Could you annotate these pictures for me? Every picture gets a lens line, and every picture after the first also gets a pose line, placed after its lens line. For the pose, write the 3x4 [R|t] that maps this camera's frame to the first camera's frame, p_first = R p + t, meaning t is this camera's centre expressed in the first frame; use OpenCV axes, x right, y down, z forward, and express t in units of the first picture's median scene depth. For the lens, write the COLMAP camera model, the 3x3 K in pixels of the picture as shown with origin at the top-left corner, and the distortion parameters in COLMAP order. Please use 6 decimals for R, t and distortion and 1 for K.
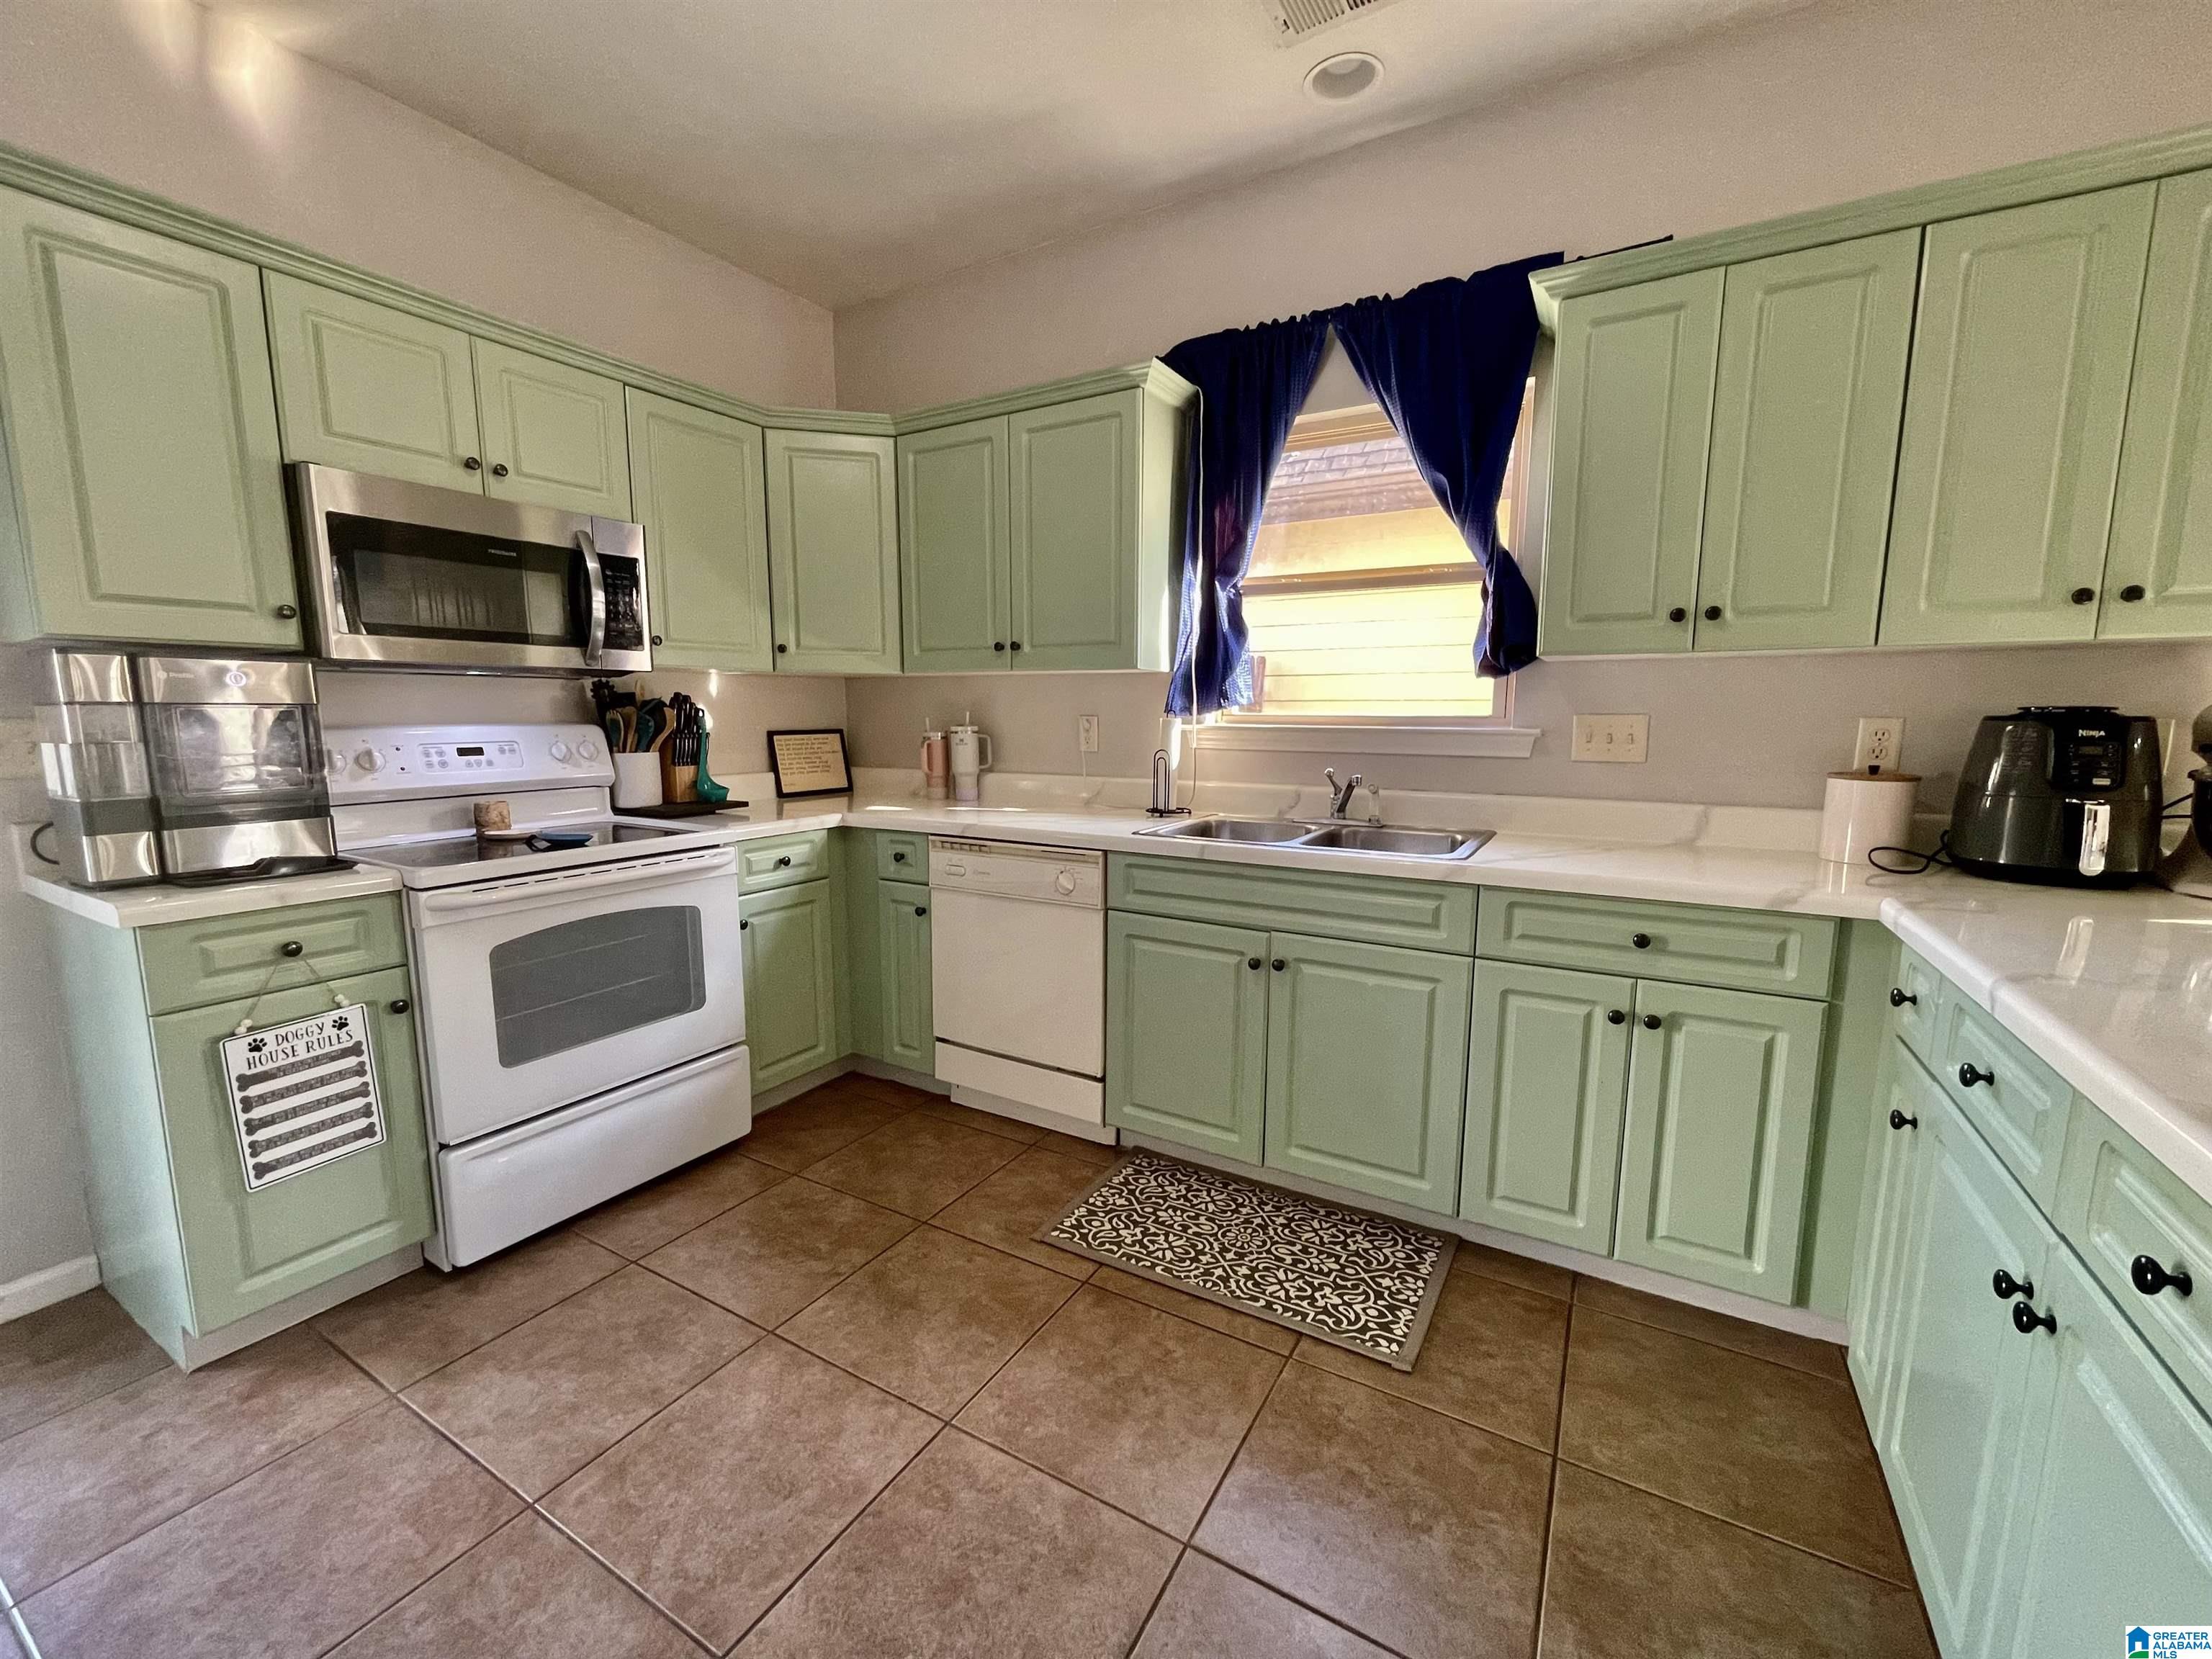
lens RADIAL K [[914.3, 0, 1106.0], [0, 914.3, 829.5], [0, 0, 1]] dist [0.011159, -0.000191]
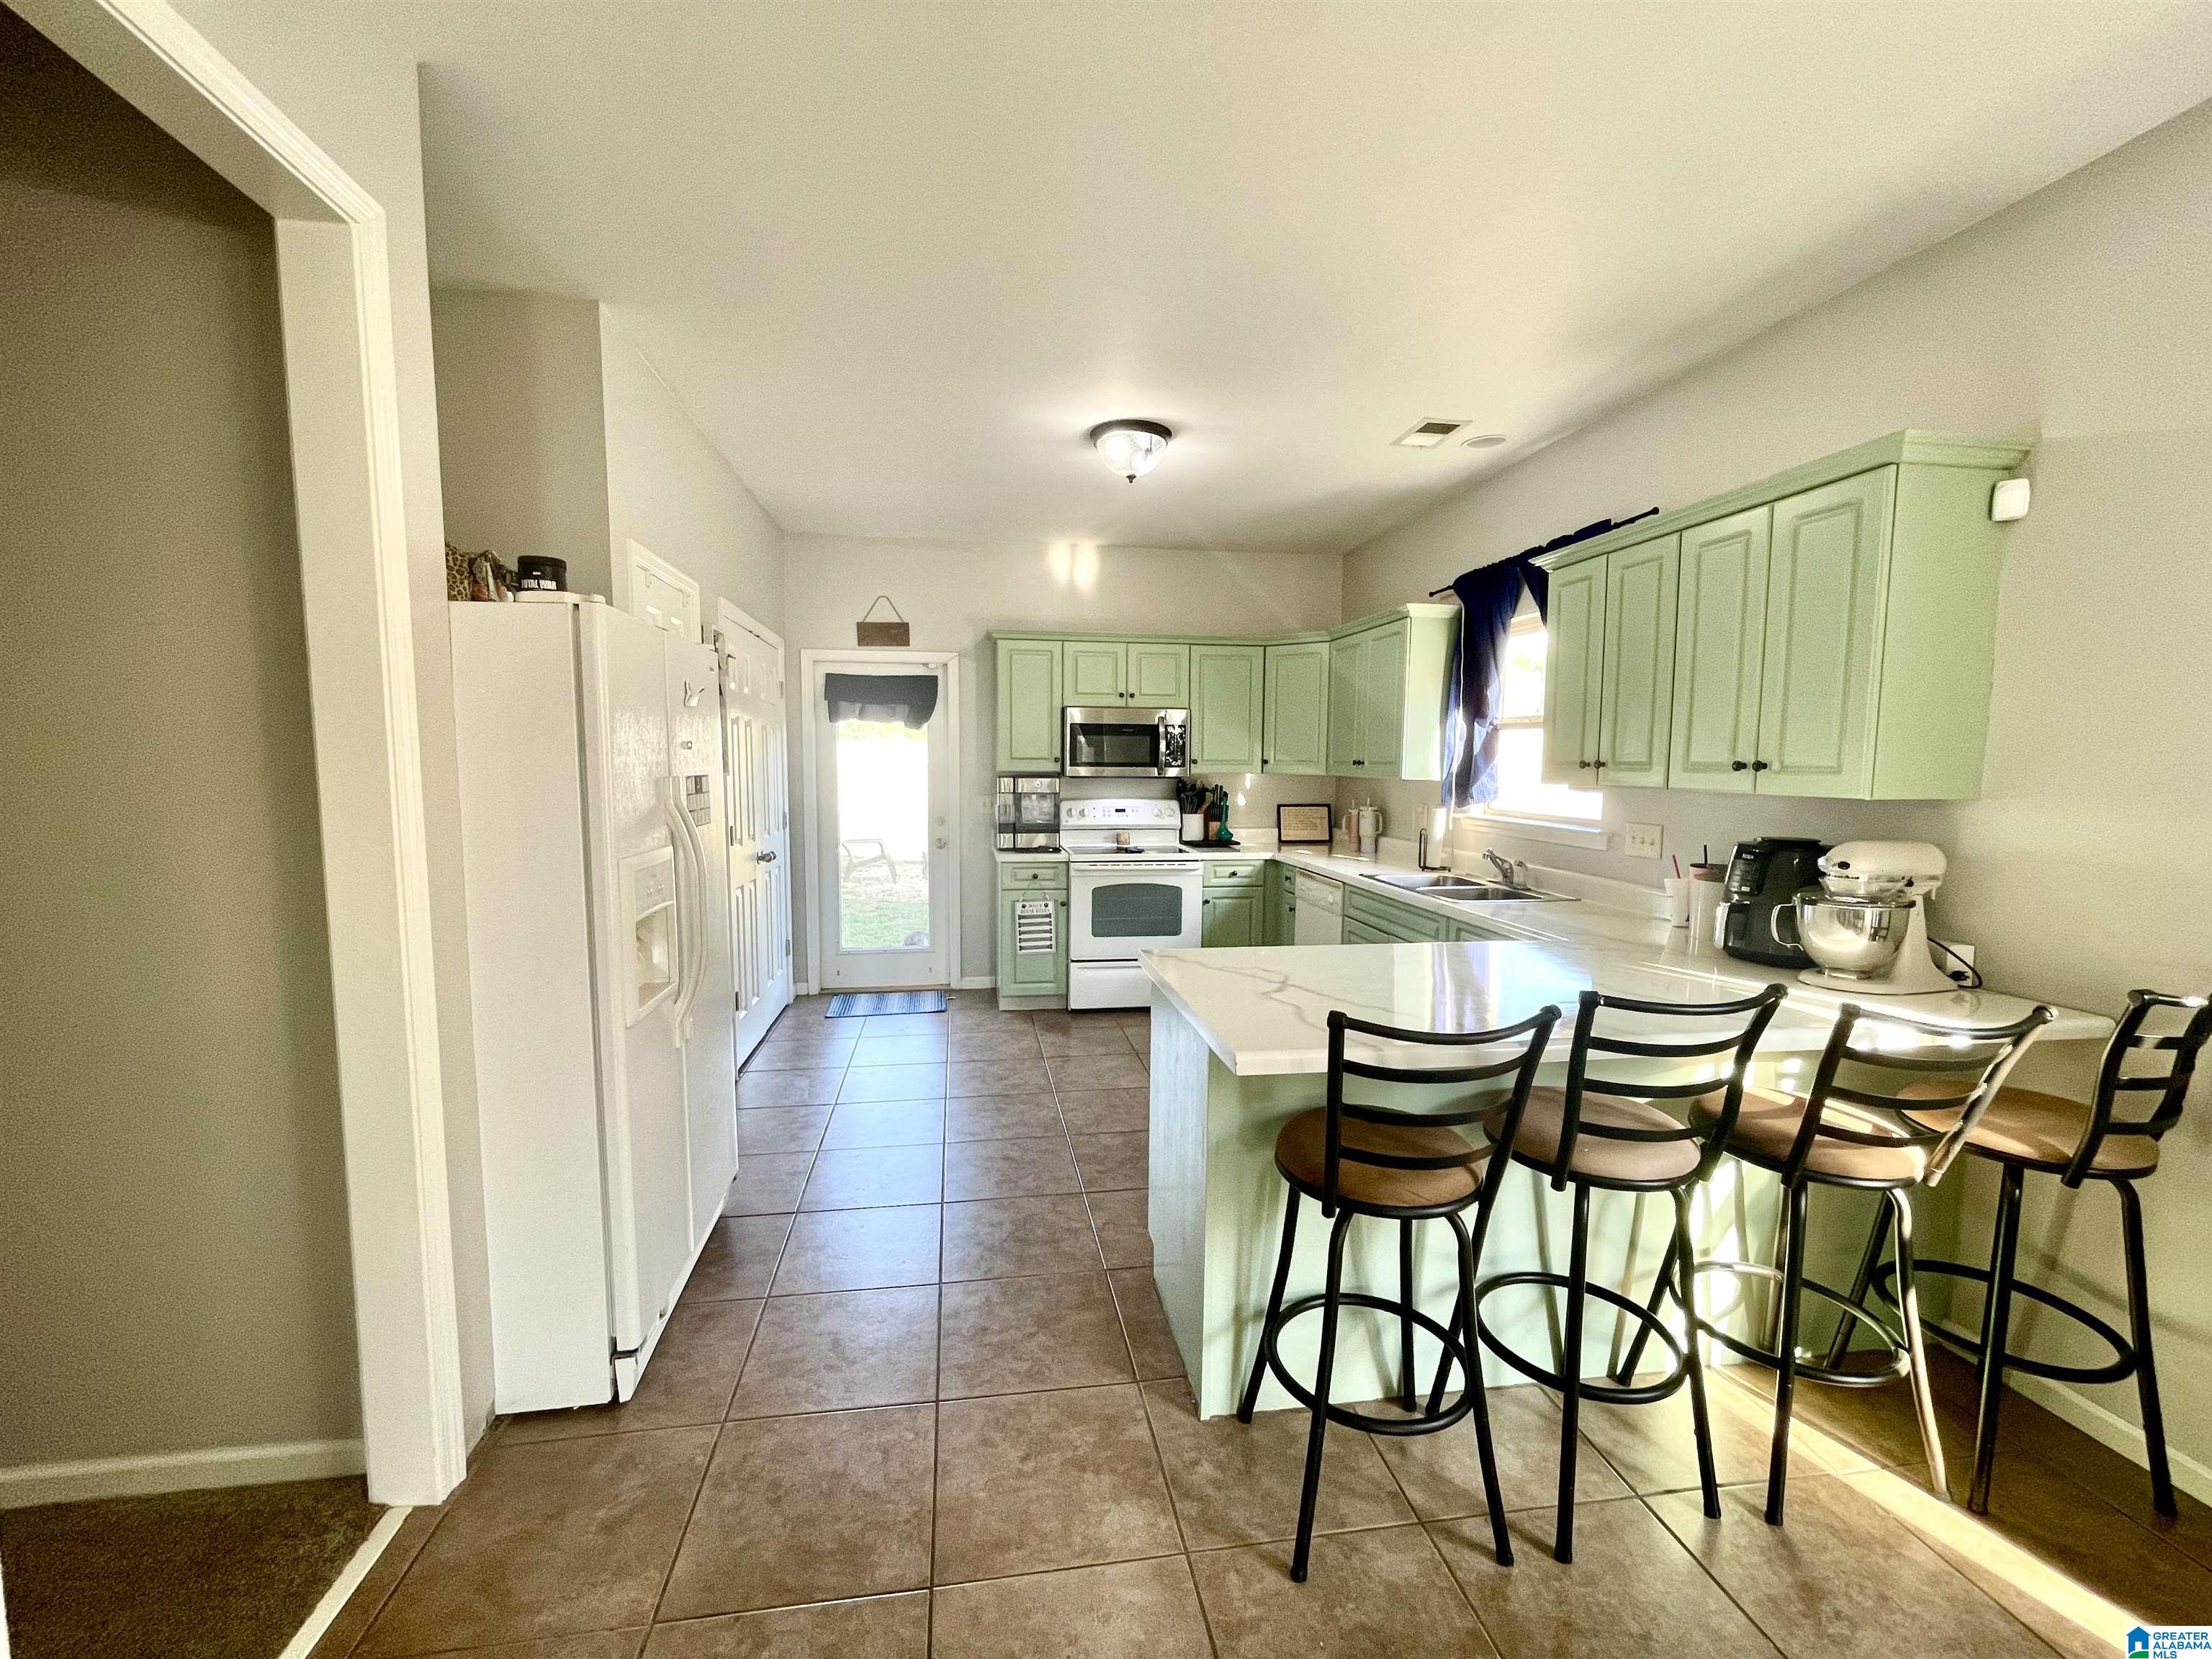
lens RADIAL K [[892.5, 0, 1110.8], [0, 892.5, 833.4], [0, 0, 1]] dist [-0.002455, -0.000712]
pose [[0.644627, 0.067434, -0.761518, 1.030745], [-0.108773, 0.994058, -0.004050, -0.015377], [0.756720, 0.085443, 0.648132, -0.486910]]
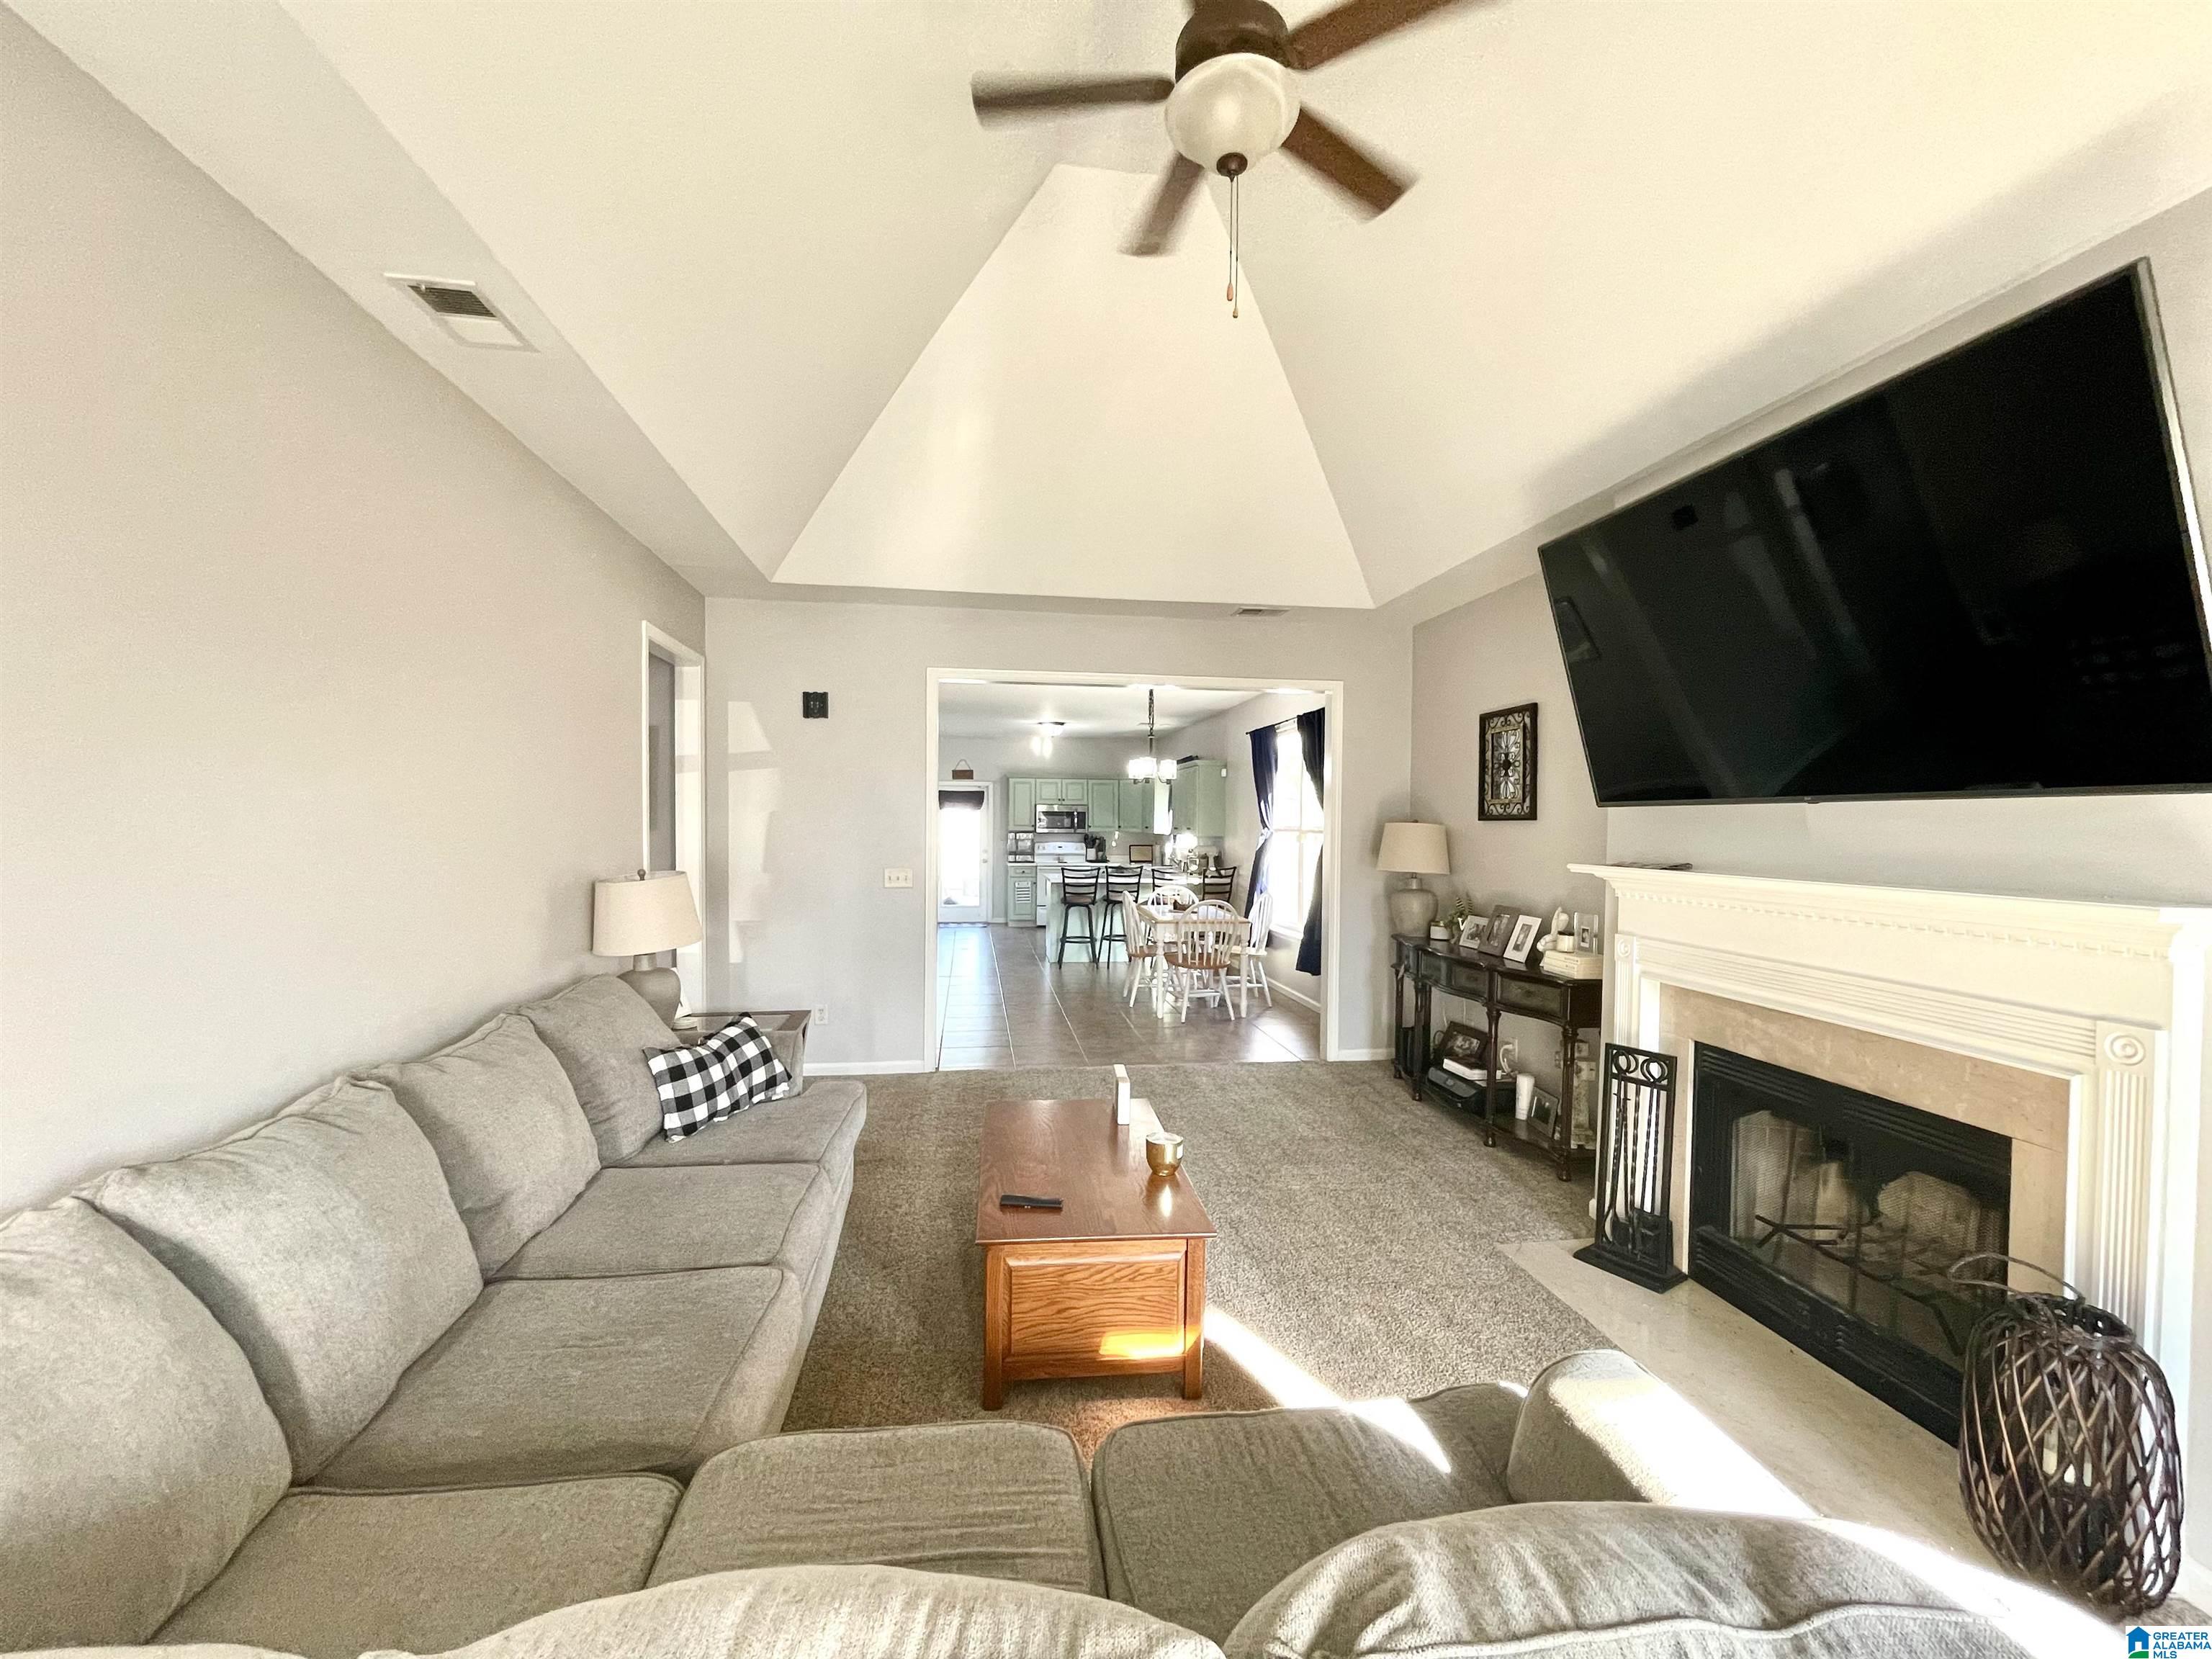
lens RADIAL K [[892.5, 0, 1110.8], [0, 892.5, 833.4], [0, 0, 1]] dist [-0.002455, -0.000712]
pose [[0.636463, 0.015713, -0.771147, 3.684404], [-0.110919, 0.991265, -0.071349, 0.186207], [0.763290, 0.130946, 0.632646, -2.202509]]
